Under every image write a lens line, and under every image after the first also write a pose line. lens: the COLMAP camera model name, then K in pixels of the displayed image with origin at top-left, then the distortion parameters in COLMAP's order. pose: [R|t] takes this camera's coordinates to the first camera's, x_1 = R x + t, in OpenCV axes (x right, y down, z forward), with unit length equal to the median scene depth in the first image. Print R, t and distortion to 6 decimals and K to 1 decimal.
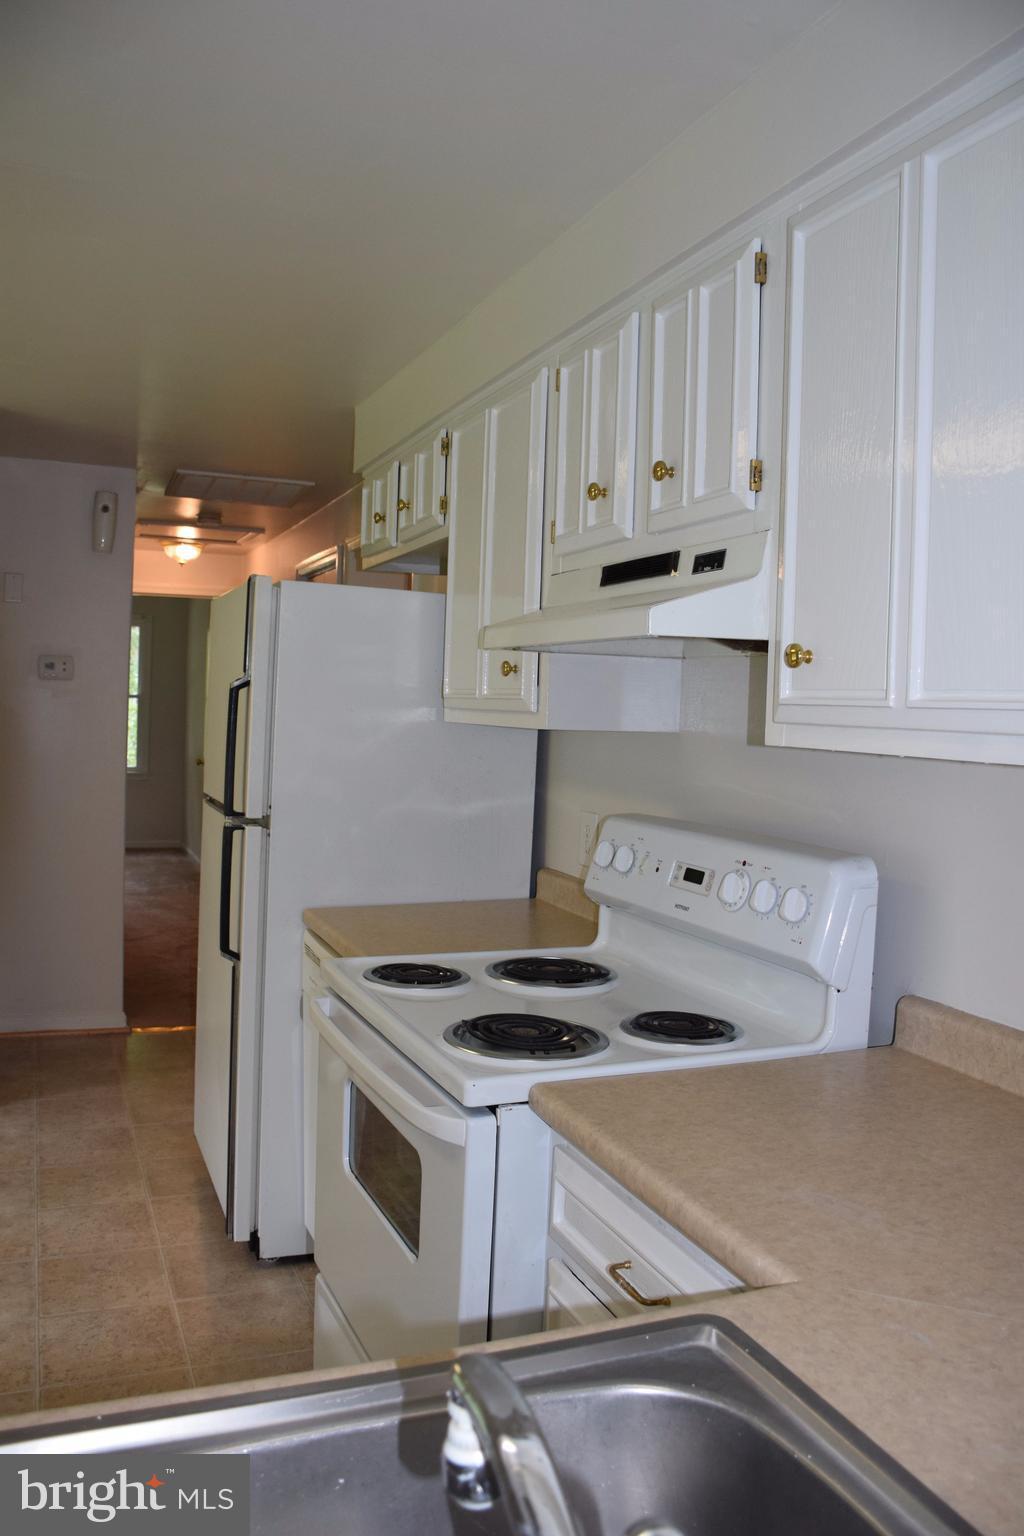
lens RADIAL K [[1186.7, 0, 512.0], [0, 1186.7, 768.0], [0, 0, 1]] dist [-0.148290, 0.097569]
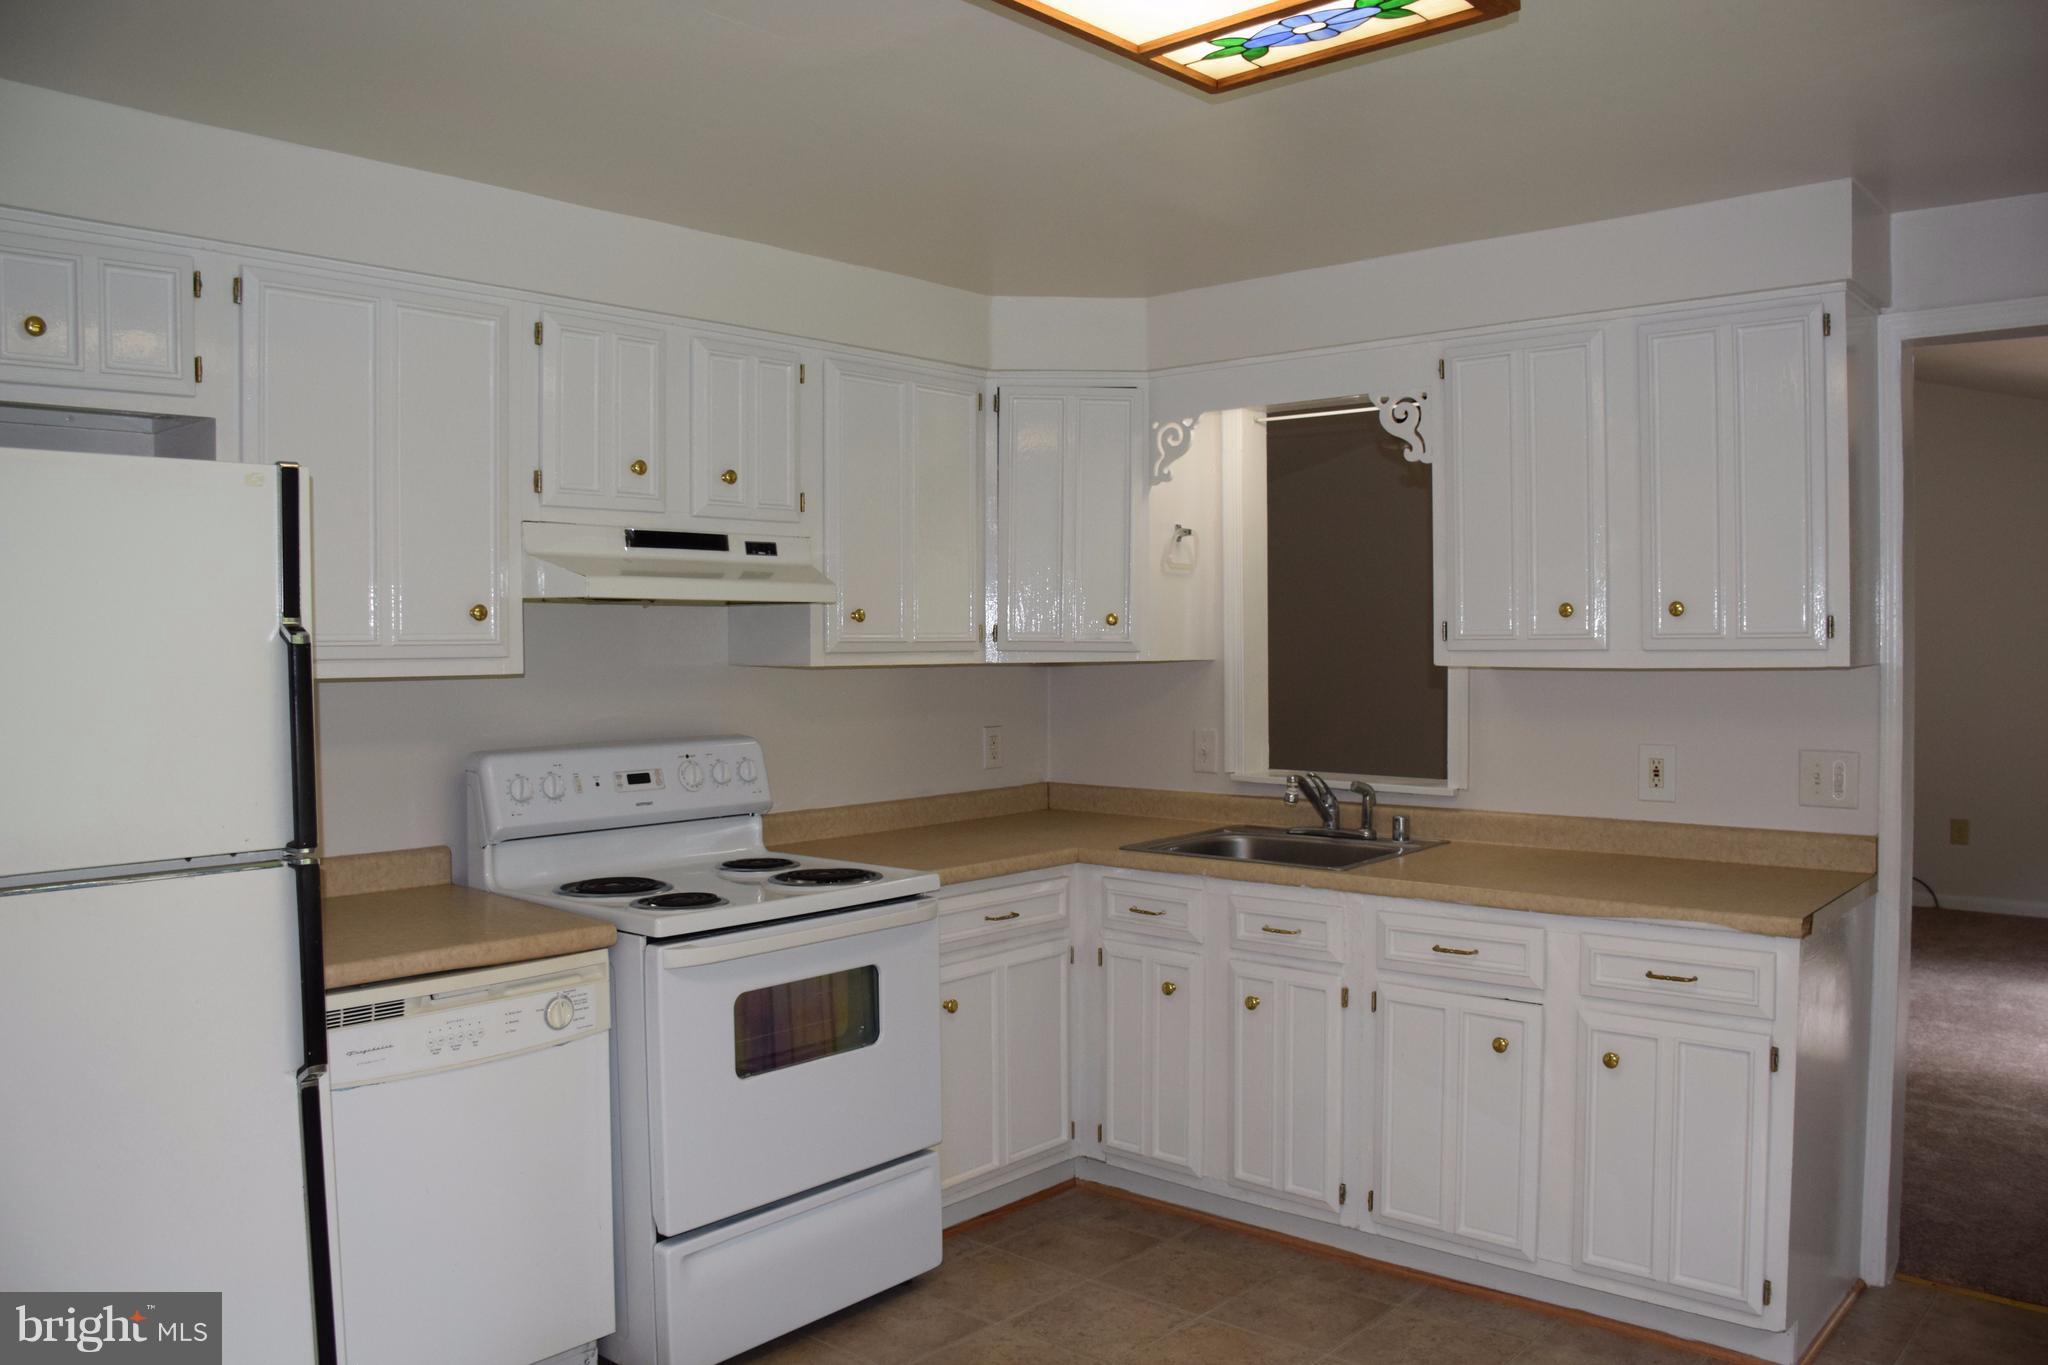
lens RADIAL K [[1582.2, 0, 1024.0], [0, 1582.2, 682.5], [0, 0, 1]] dist [-0.148290, 0.097569]
pose [[-0.444887, -0.058209, 0.893693, -1.697561], [0.034524, 0.996029, 0.082060, -0.150181], [-0.894921, 0.067362, -0.441111, 1.515795]]
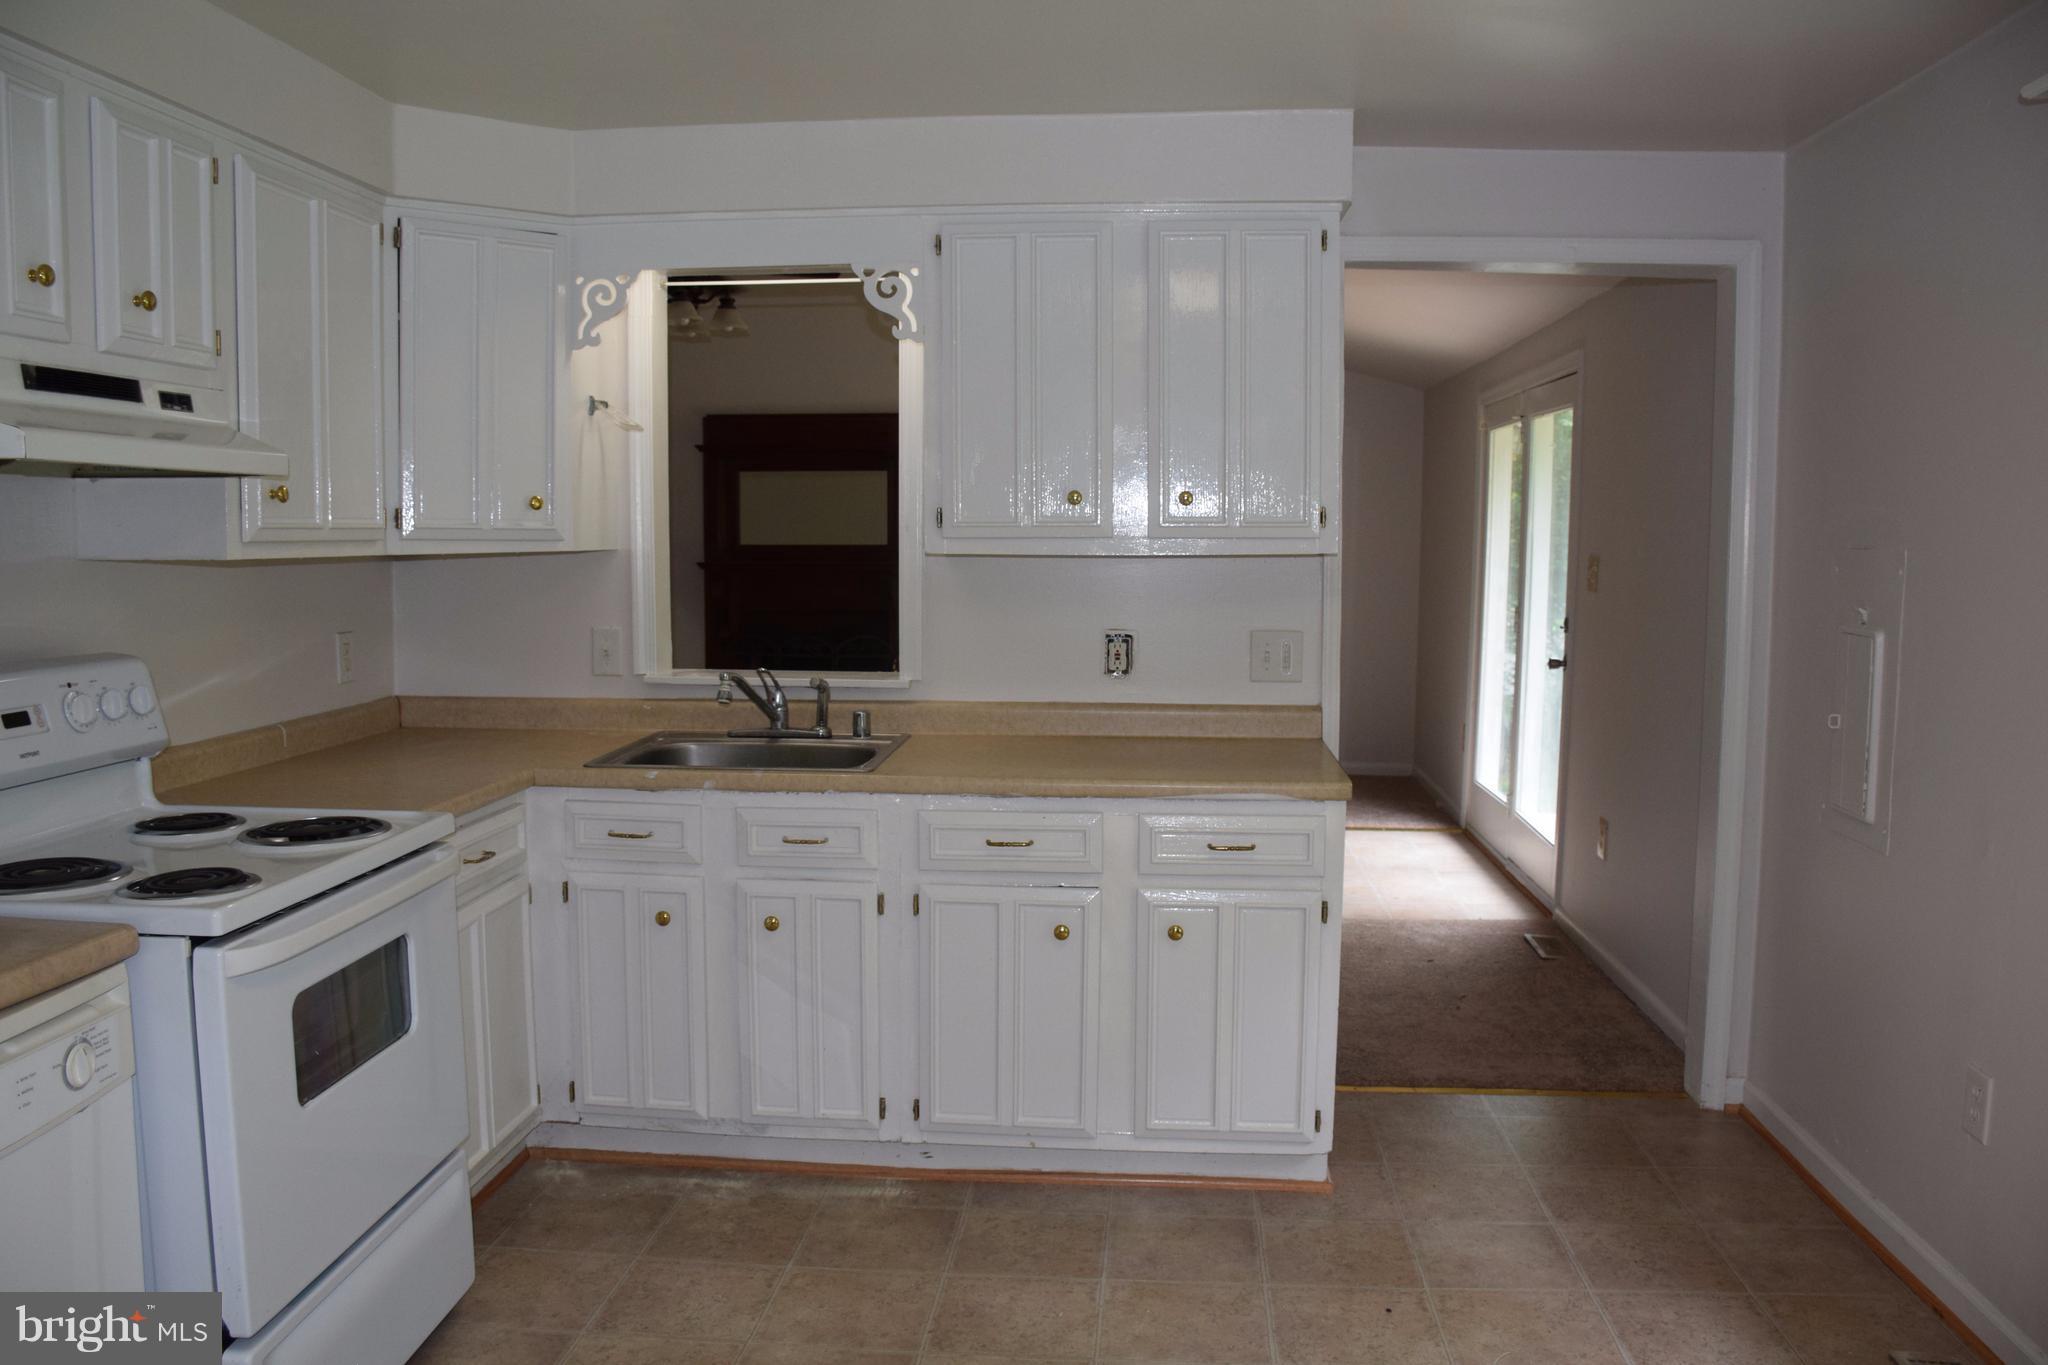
lens RADIAL K [[1582.2, 0, 1024.0], [0, 1582.2, 682.5], [0, 0, 1]] dist [-0.148290, 0.097569]
pose [[-0.884931, -0.082634, 0.458333, -1.167589], [-0.011281, 0.987648, 0.156284, -0.138714], [-0.465586, 0.133130, -0.874932, 1.825848]]
